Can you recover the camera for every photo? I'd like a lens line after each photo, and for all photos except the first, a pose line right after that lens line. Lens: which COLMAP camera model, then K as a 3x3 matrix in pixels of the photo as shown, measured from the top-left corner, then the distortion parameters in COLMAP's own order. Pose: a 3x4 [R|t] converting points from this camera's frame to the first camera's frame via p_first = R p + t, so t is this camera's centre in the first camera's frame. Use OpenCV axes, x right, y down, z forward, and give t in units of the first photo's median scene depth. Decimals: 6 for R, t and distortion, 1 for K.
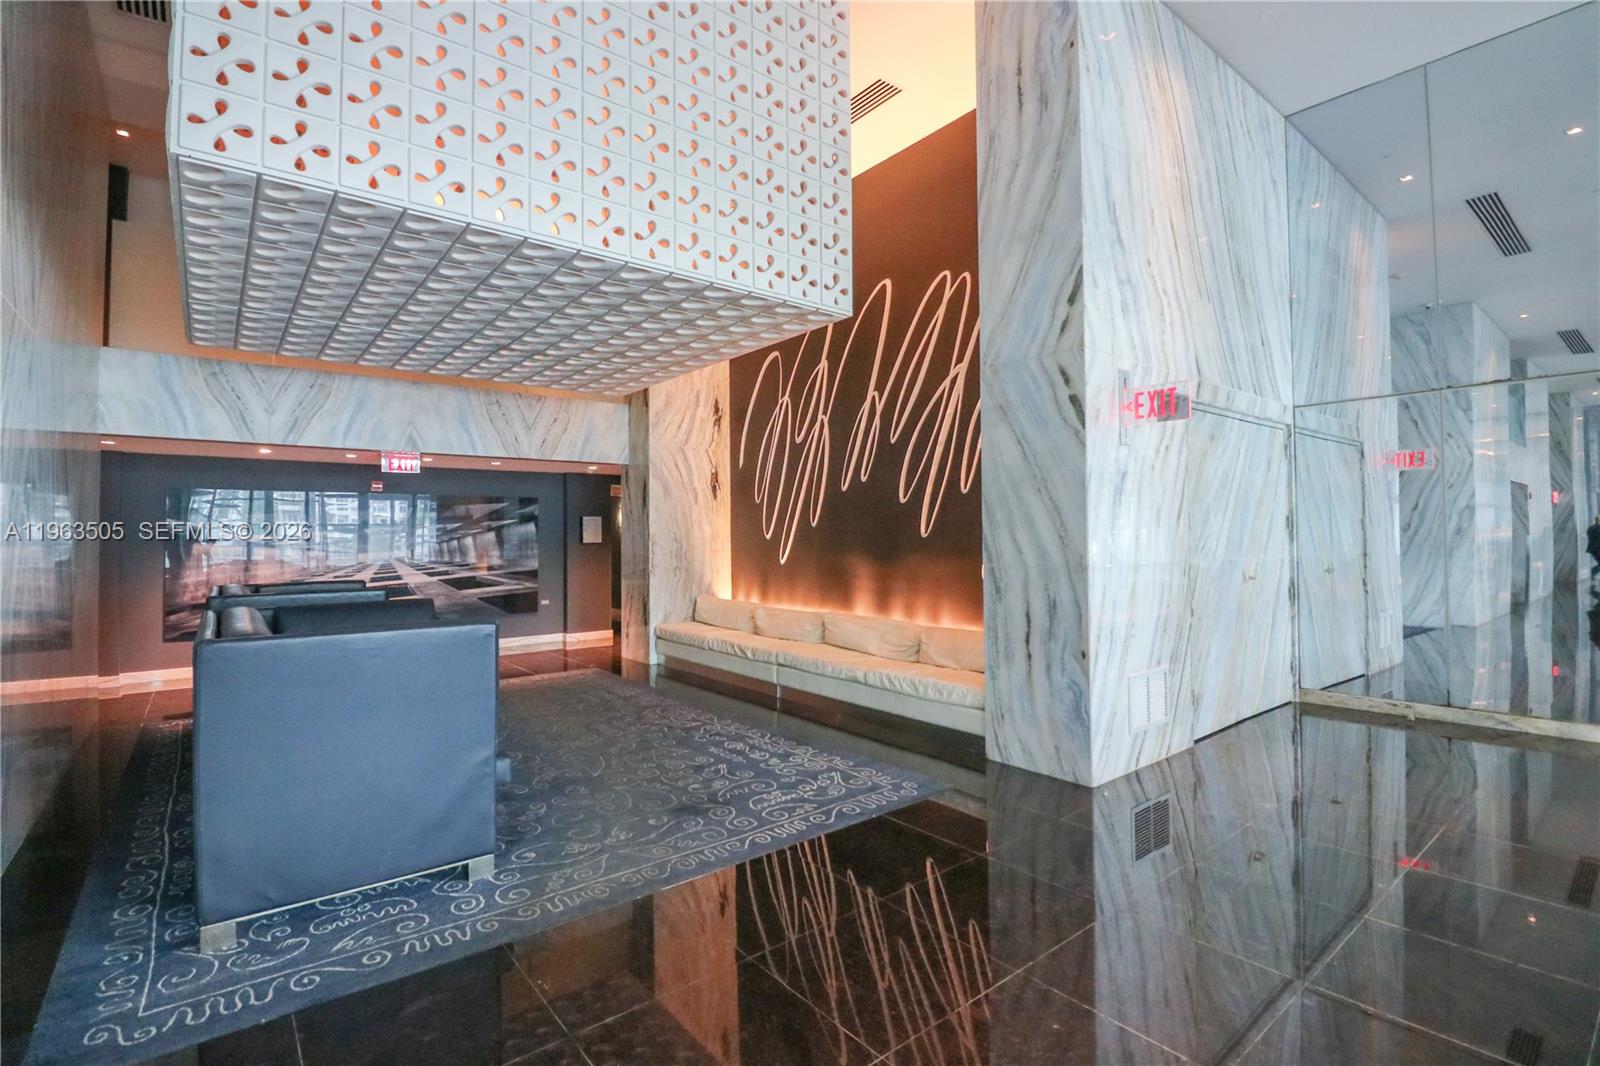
lens RADIAL K [[745.7, 0, 798.9], [0, 745.7, 518.7], [0, 0, 1]] dist [-0.000366, -0.012309]
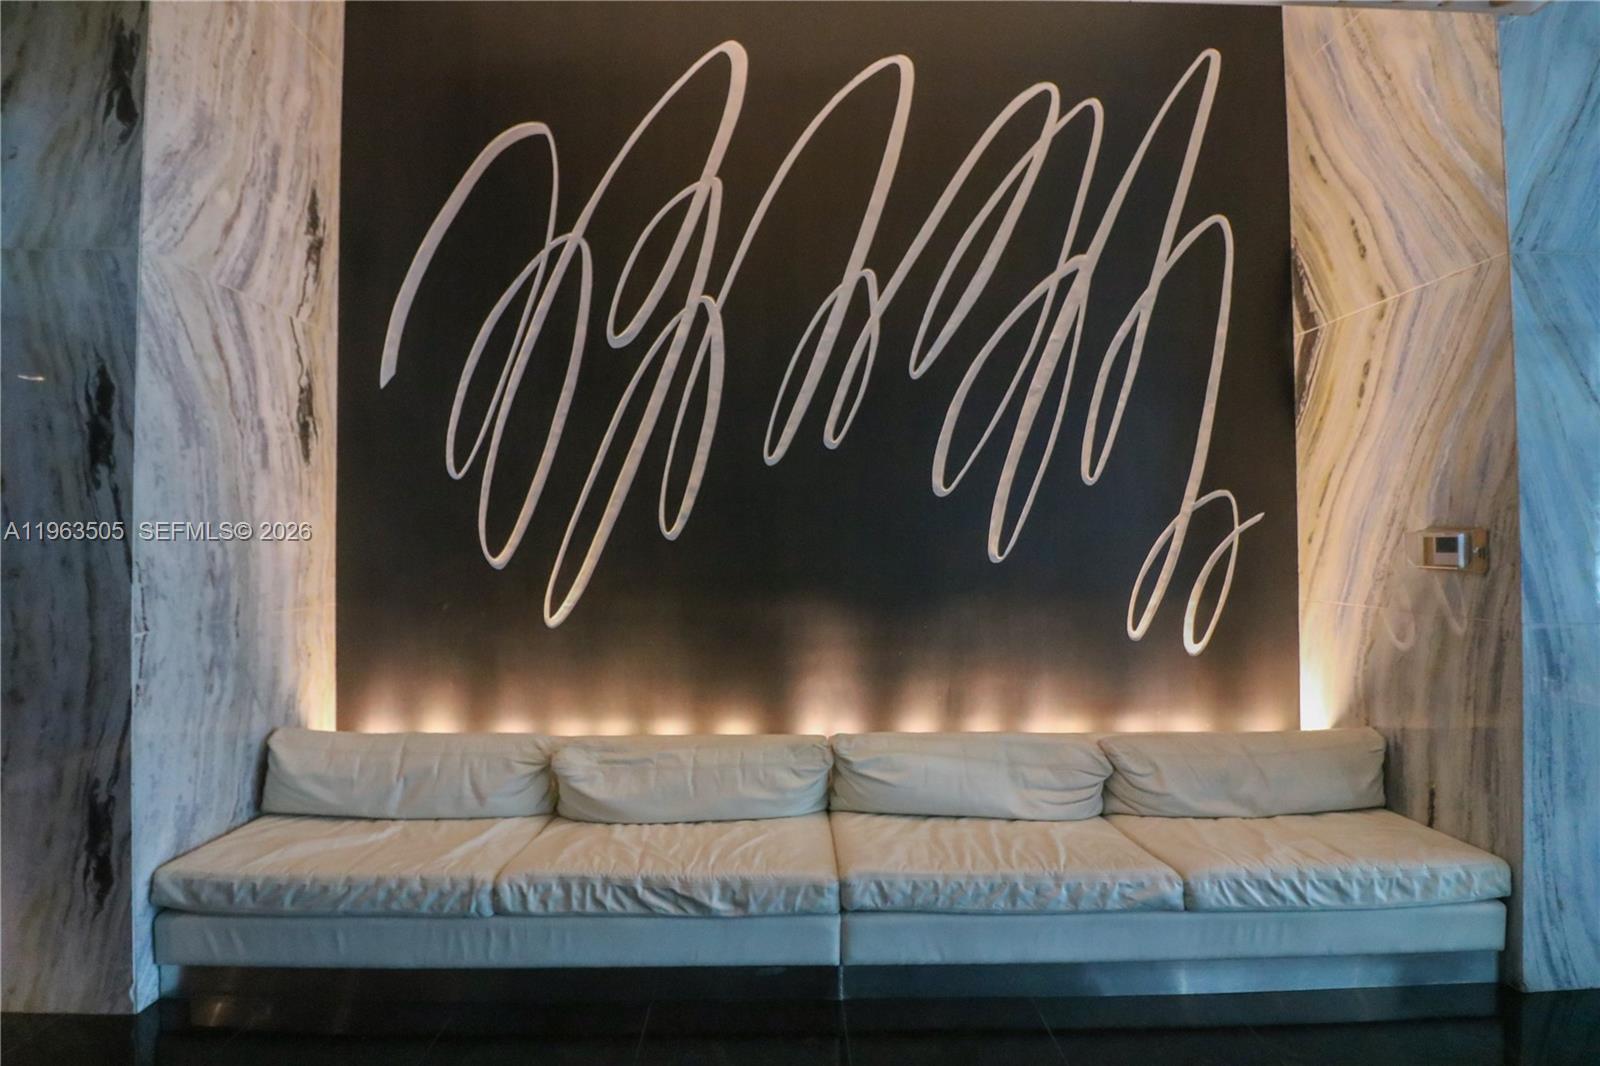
lens RADIAL K [[745.7, 0, 798.9], [0, 745.7, 518.7], [0, 0, 1]] dist [-0.000366, -0.012309]
pose [[0.607558, 0.024277, 0.793904, -0.281761], [-0.019786, 0.999685, -0.015428, 0.003857], [-0.794028, -0.006335, 0.607848, 0.651003]]
